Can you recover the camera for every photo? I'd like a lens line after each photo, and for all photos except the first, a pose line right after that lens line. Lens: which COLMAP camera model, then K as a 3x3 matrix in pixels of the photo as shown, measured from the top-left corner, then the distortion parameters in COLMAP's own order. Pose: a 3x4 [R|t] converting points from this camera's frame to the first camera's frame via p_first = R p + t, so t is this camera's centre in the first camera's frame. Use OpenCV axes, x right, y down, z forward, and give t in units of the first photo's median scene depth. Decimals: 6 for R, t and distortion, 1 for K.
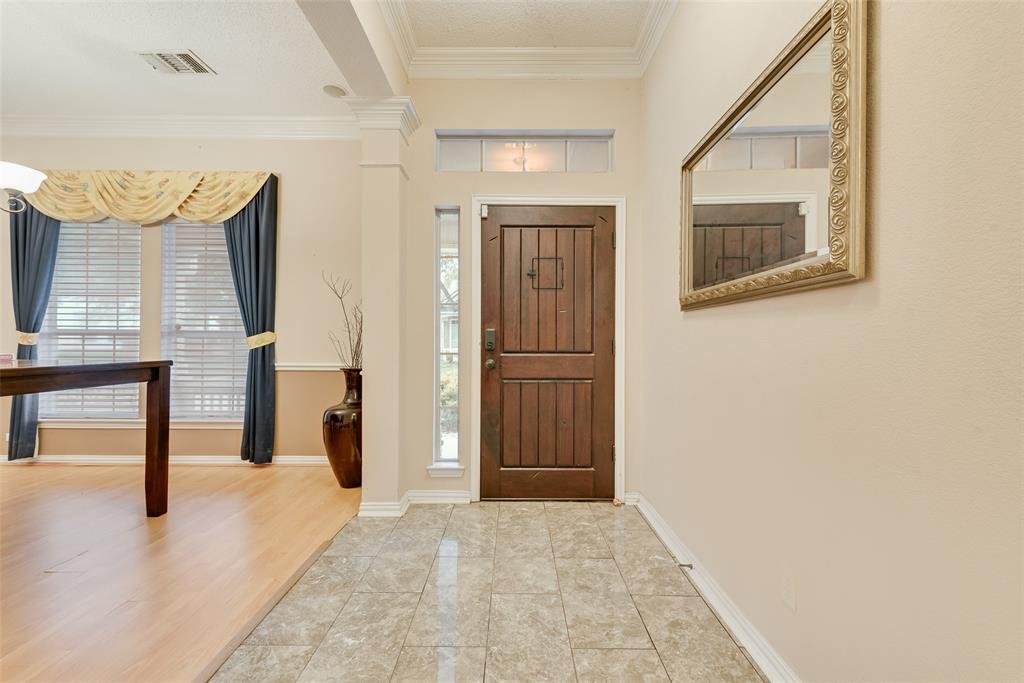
lens RADIAL K [[401.8, 0, 506.5], [0, 401.8, 341.1], [0, 0, 1]] dist [0.015134, -0.004747]
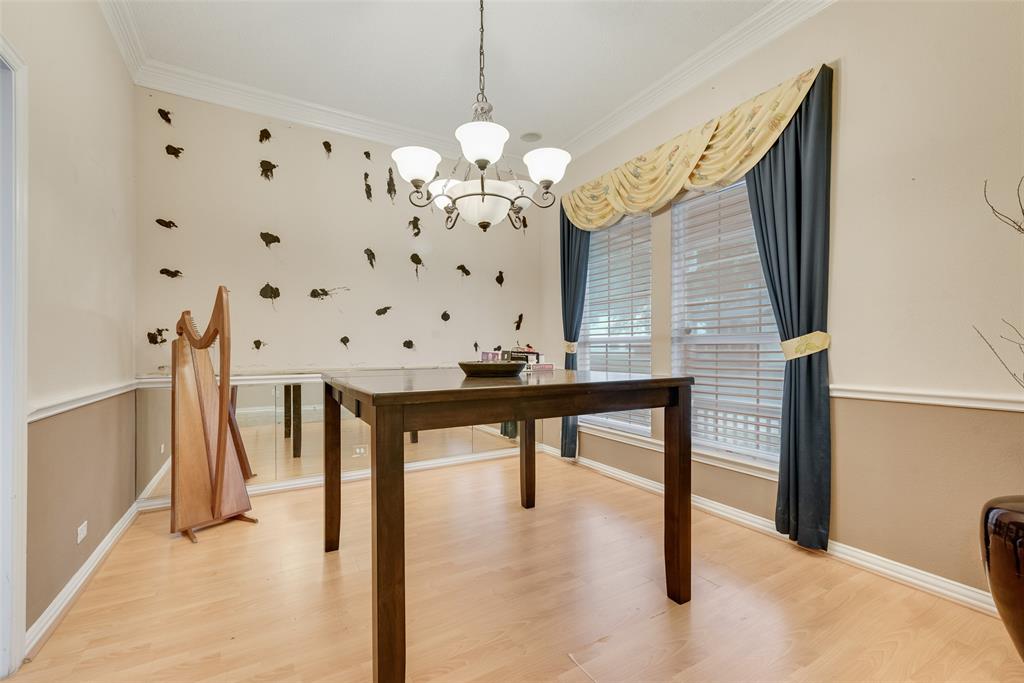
lens RADIAL K [[439.0, 0, 509.8], [0, 439.0, 350.8], [0, 0, 1]] dist [0.010200, 0.000029]
pose [[0.509302, -0.004599, -0.860575, -0.257050], [0.010313, 0.999947, 0.000759, 0.000335], [0.860526, -0.009262, 0.509322, 0.267682]]
